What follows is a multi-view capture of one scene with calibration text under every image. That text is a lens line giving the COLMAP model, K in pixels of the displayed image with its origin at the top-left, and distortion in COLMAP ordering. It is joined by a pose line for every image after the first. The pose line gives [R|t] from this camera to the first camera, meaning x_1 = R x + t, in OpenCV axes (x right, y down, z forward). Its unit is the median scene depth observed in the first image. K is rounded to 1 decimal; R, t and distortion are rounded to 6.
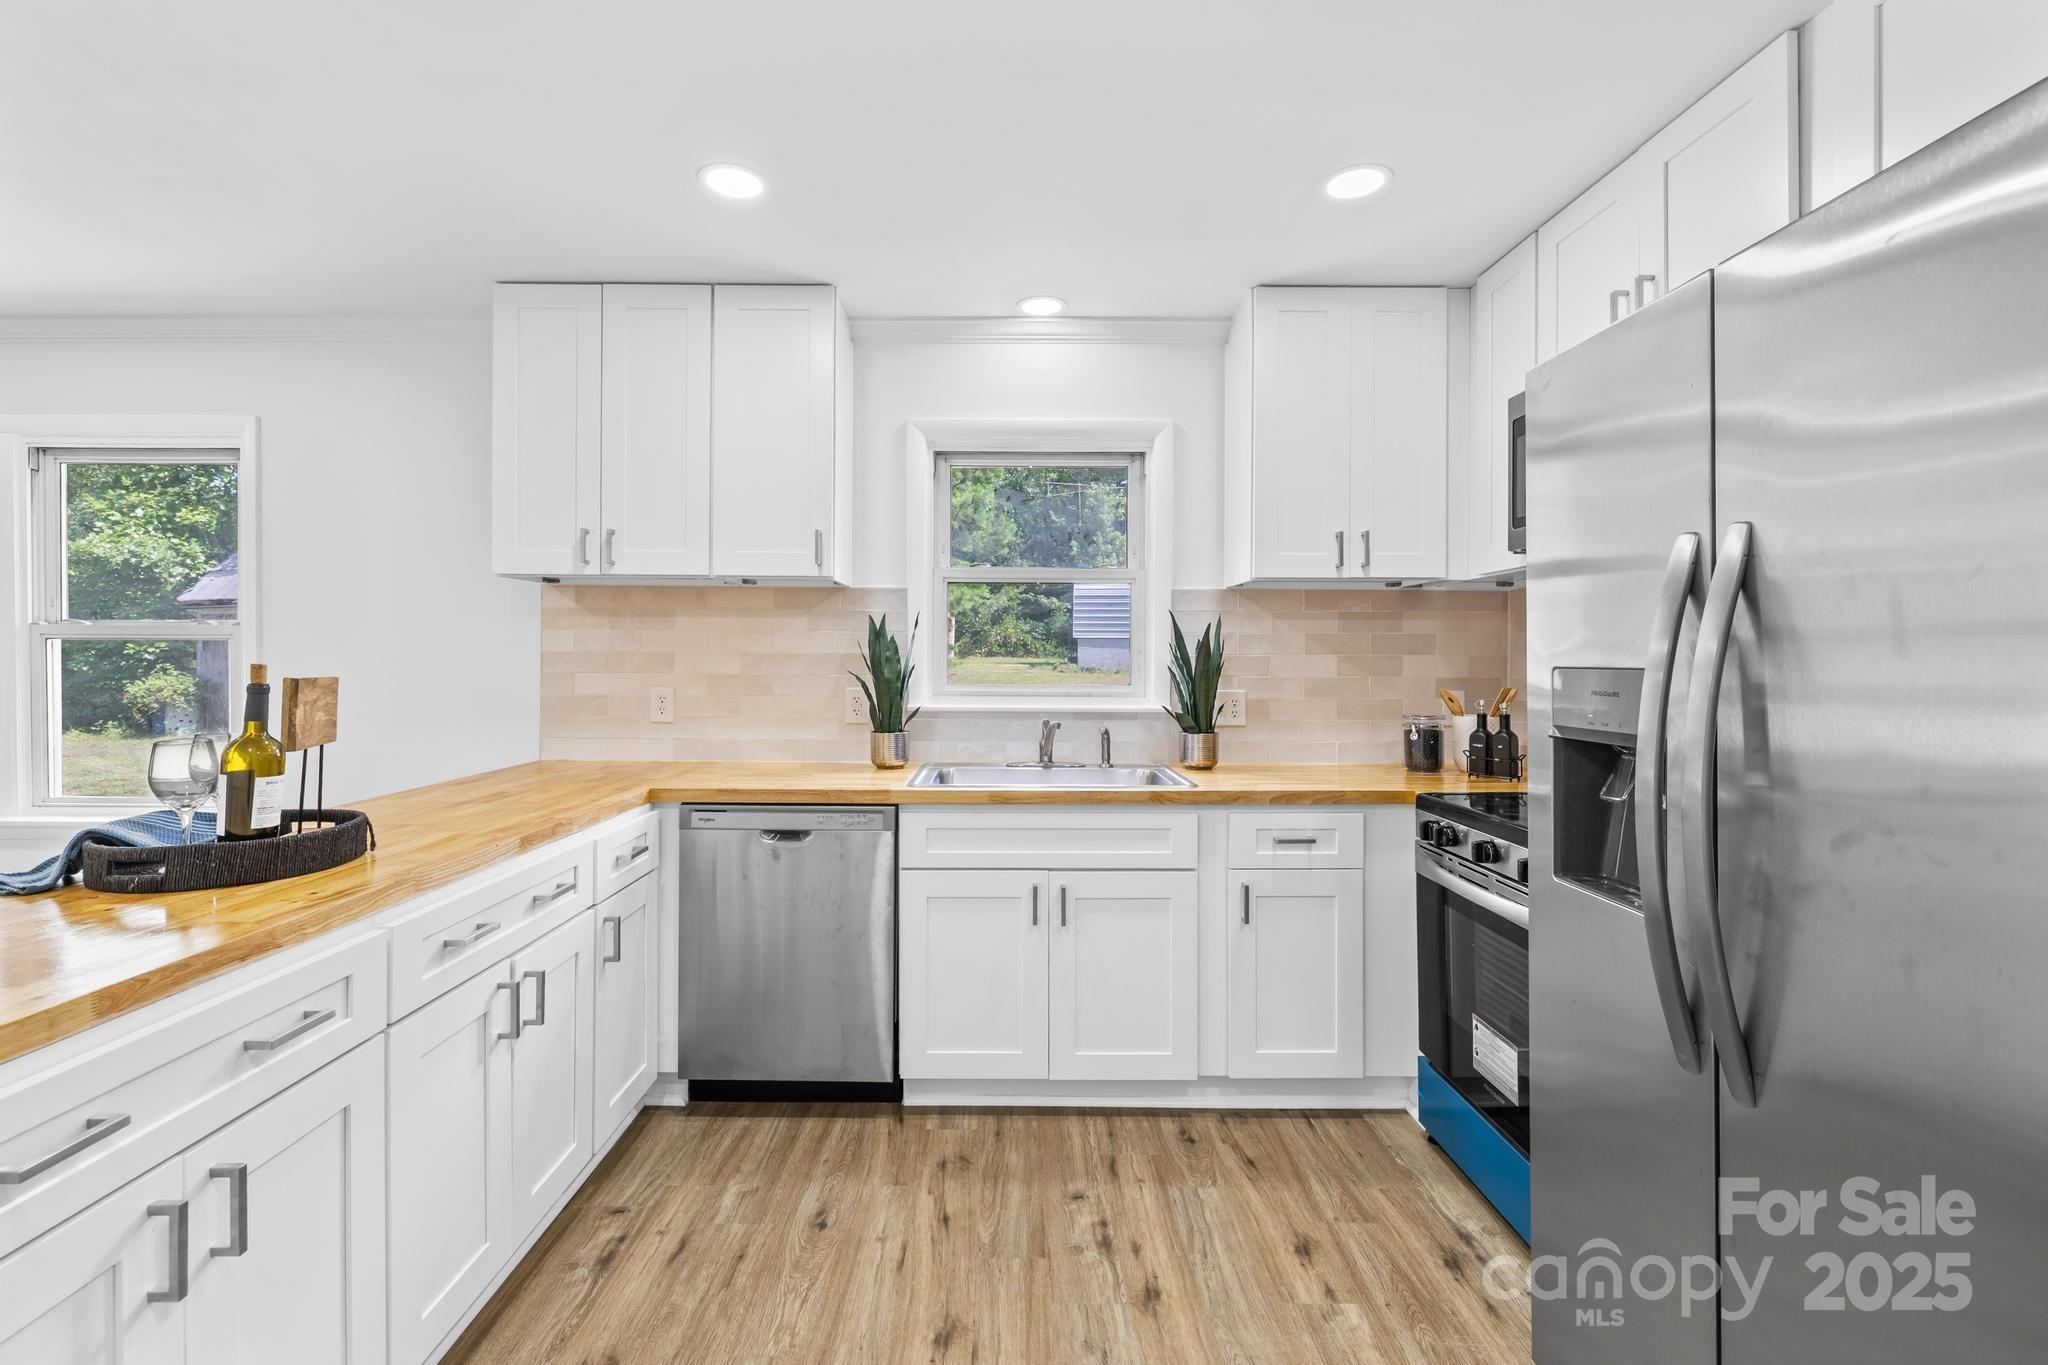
lens RADIAL K [[877.8, 0, 999.8], [0, 877.8, 659.3], [0, 0, 1]] dist [0.000670, -0.000307]
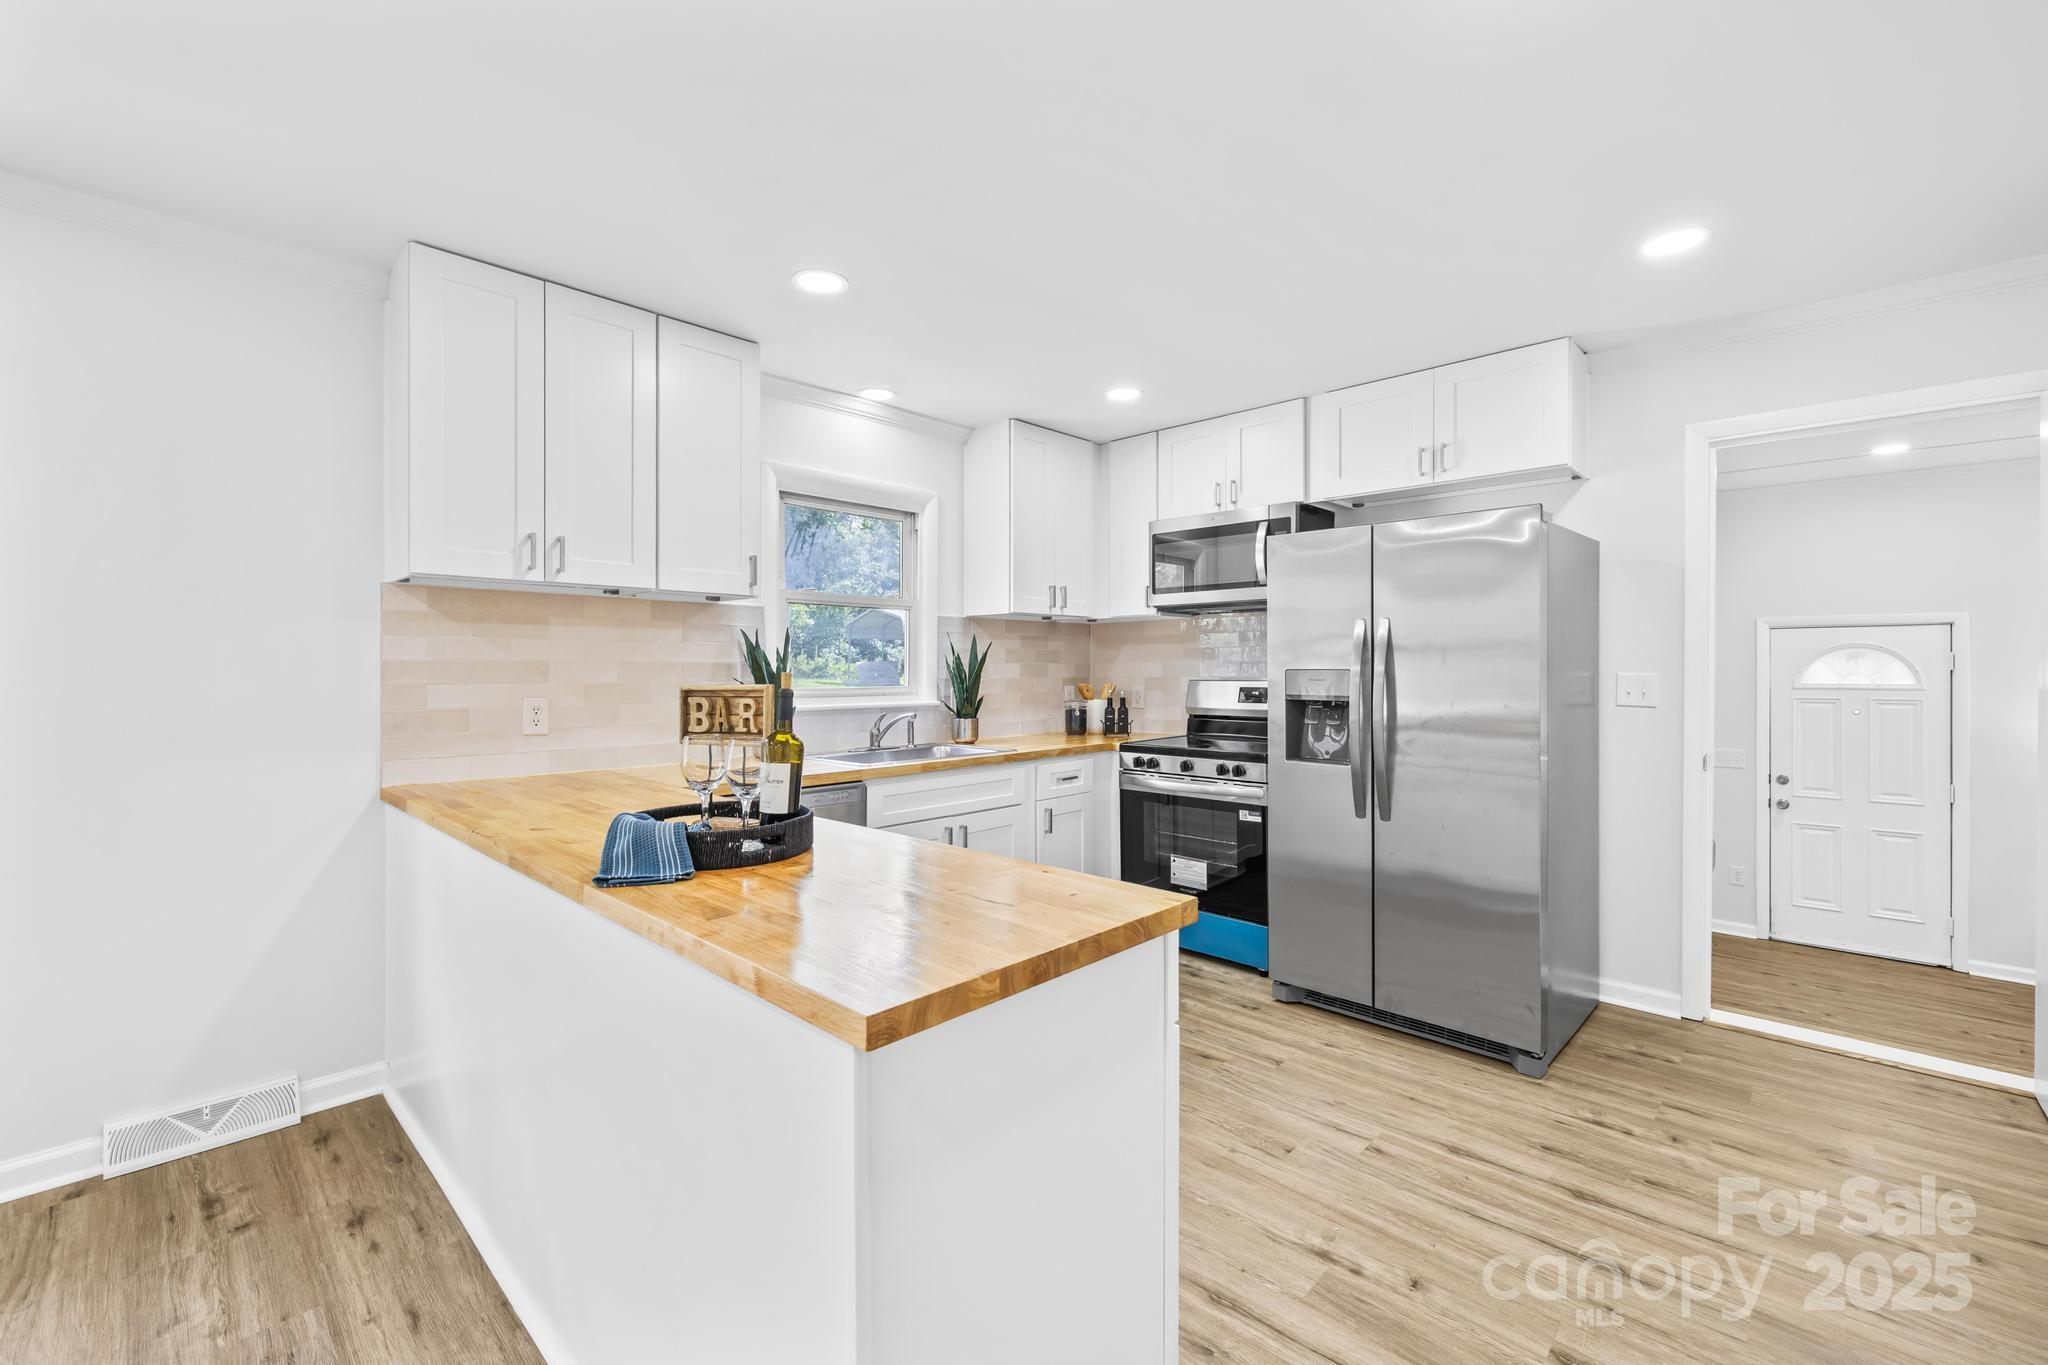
lens RADIAL K [[864.2, 0, 1009.6], [0, 864.2, 673.6], [0, 0, 1]] dist [-0.000017, 0.000517]
pose [[0.697697, -0.009972, 0.716323, -0.823452], [0.004028, 0.999942, 0.009997, -0.002894], [-0.716382, -0.004090, 0.697697, -0.033519]]
